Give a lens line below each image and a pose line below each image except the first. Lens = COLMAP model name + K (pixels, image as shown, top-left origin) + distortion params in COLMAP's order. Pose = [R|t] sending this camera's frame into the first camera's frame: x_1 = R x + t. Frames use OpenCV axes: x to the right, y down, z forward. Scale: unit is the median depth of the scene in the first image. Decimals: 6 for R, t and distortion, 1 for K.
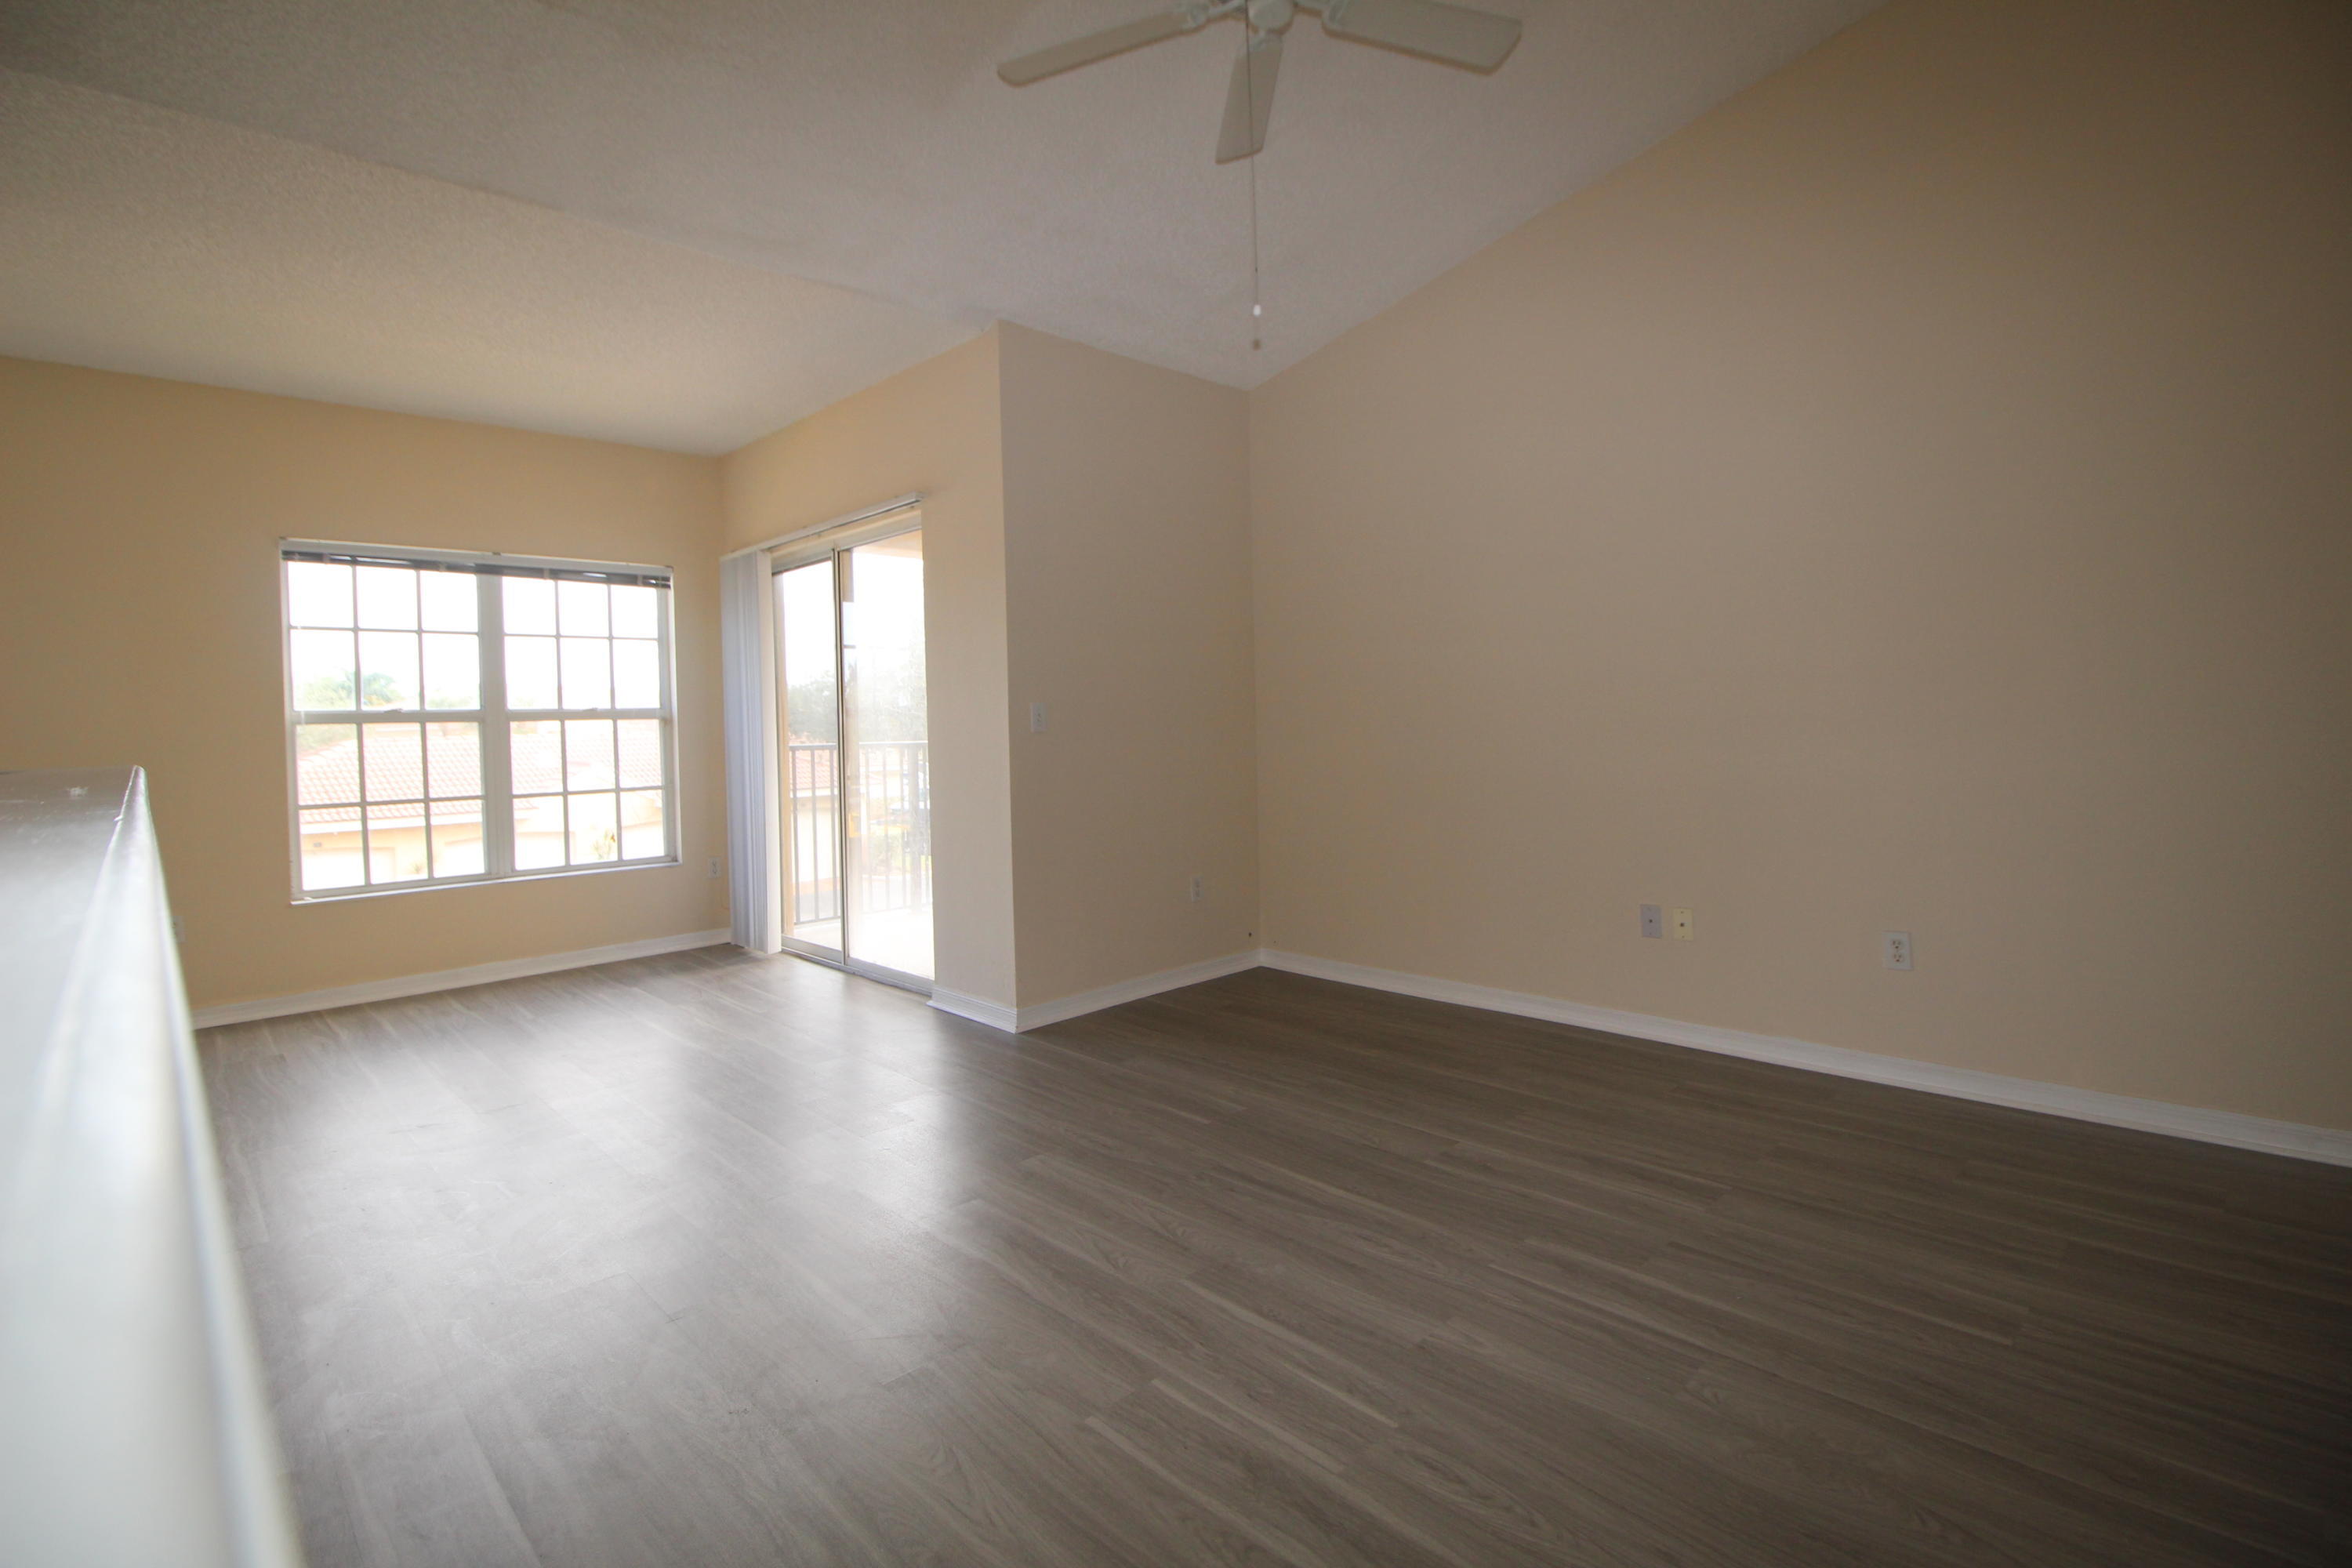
lens RADIAL K [[1060.1, 0, 1192.8], [0, 1060.1, 747.8], [0, 0, 1]] dist [0.005794, -0.012289]
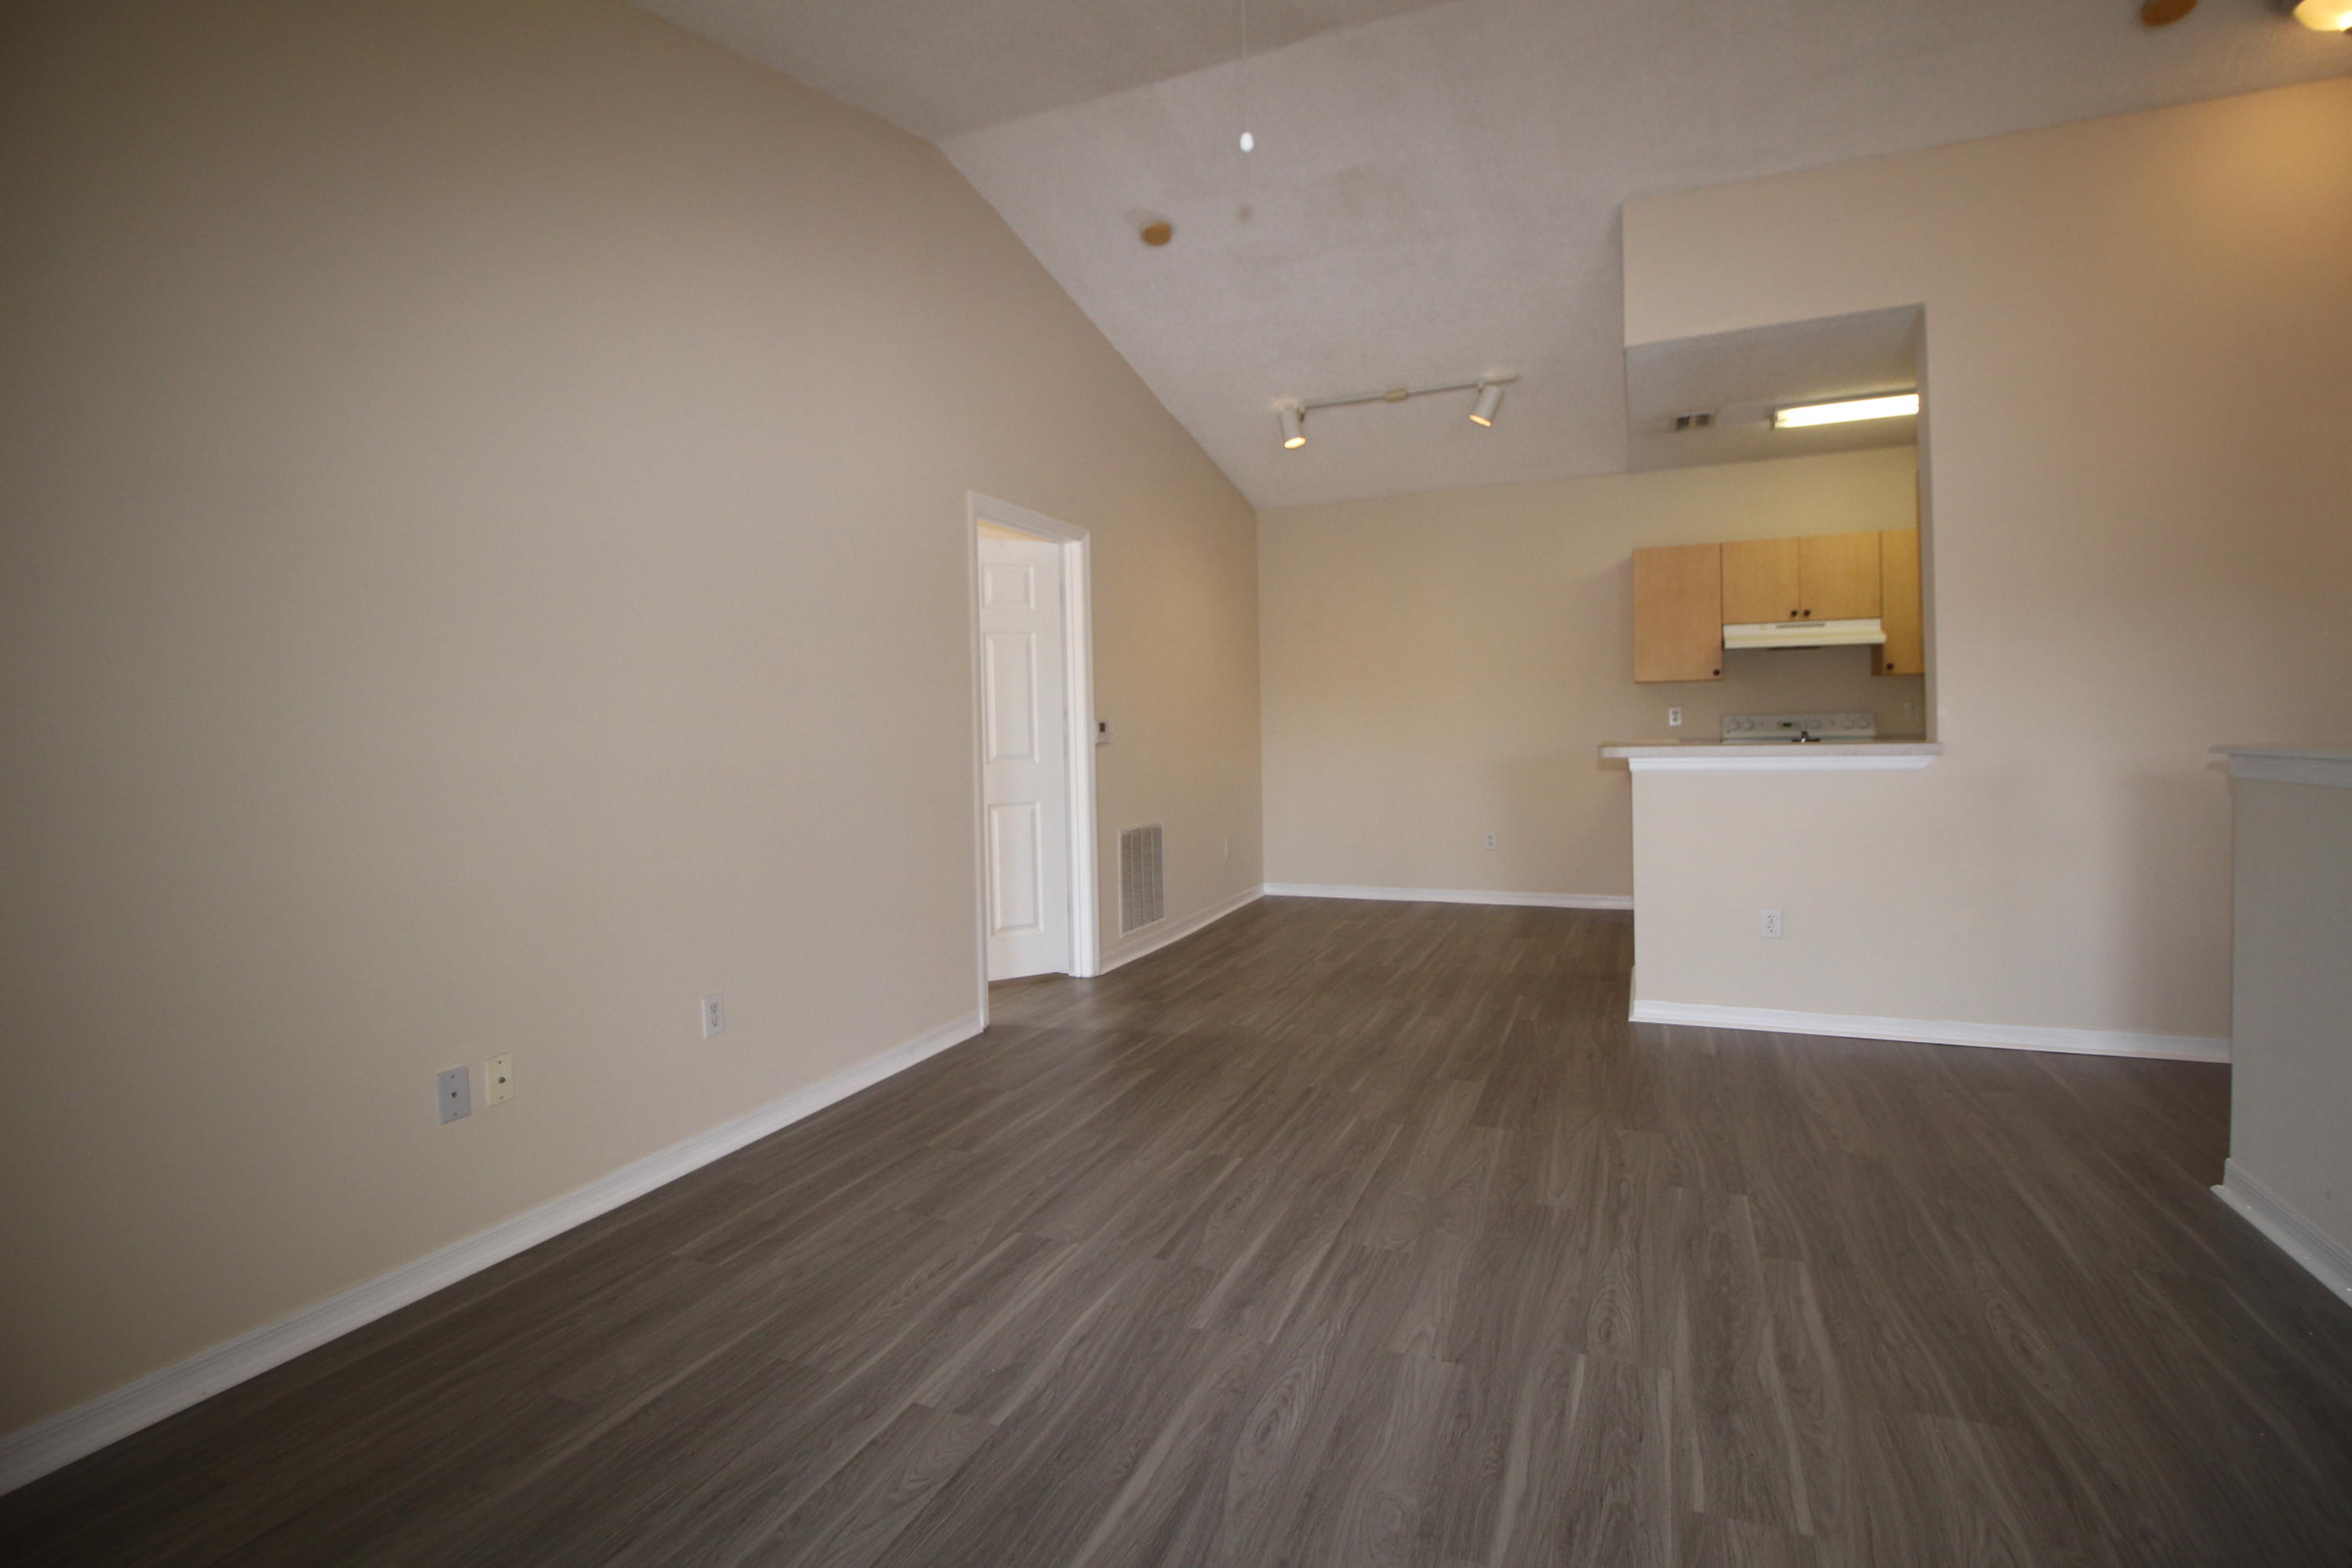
lens RADIAL K [[1088.5, 0, 1184.1], [0, 1088.5, 741.2], [0, 0, 1]] dist [0.003360, -0.013968]
pose [[-0.380381, 0.022894, 0.924547, -0.585911], [0.051117, 0.998686, -0.003699, -0.041768], [-0.923416, 0.045853, -0.381051, 1.401146]]
